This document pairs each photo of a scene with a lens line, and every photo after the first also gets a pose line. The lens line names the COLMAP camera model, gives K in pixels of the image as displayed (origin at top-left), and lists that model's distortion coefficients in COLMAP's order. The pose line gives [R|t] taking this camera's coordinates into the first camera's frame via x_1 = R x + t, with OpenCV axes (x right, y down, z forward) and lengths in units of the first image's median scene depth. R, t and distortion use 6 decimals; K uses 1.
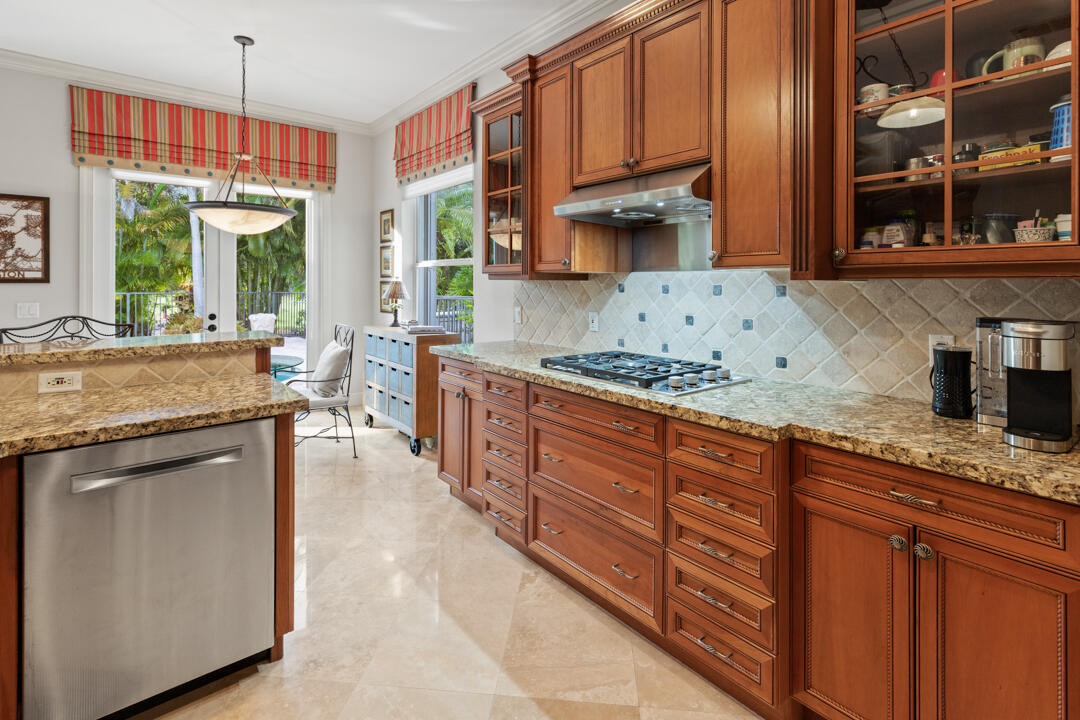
lens RADIAL K [[506.1, 0, 537.1], [0, 506.1, 282.5], [0, 0, 1]] dist [-0.002485, -0.000579]
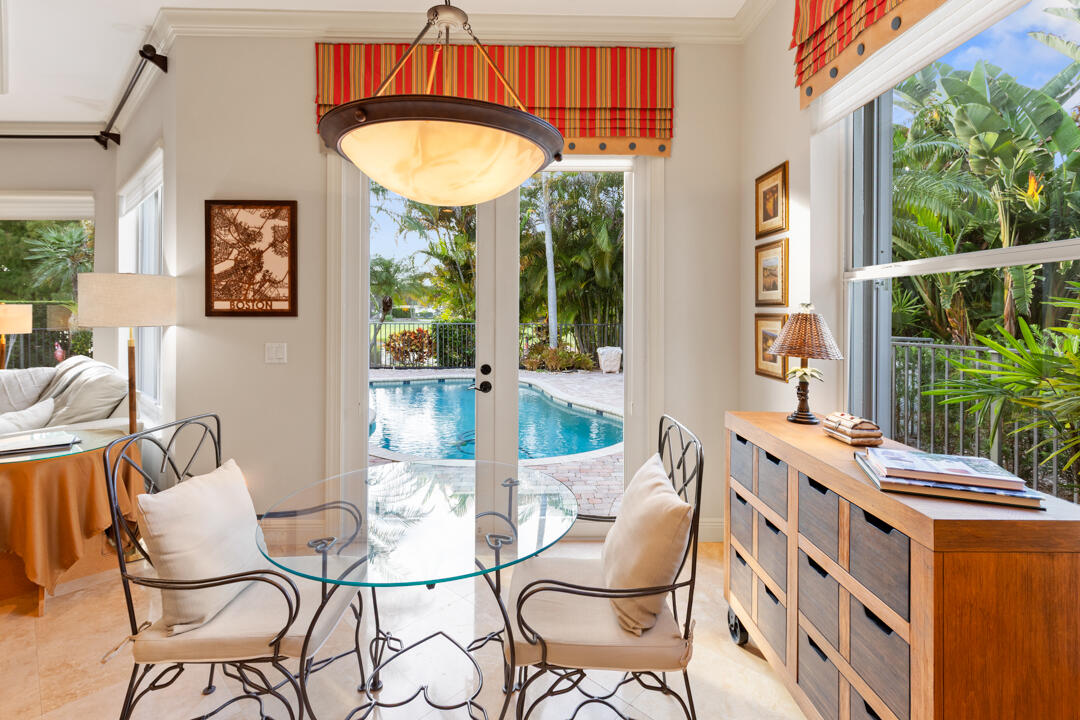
lens RADIAL K [[500.4, 0, 541.4], [0, 500.4, 315.3], [0, 0, 1]] dist [0.013014, -0.000097]
pose [[0.787965, 0.001324, -0.615719, -0.181240], [0.000101, 0.999997, 0.002280, -0.002032], [0.615720, -0.001859, 0.787963, 0.502860]]
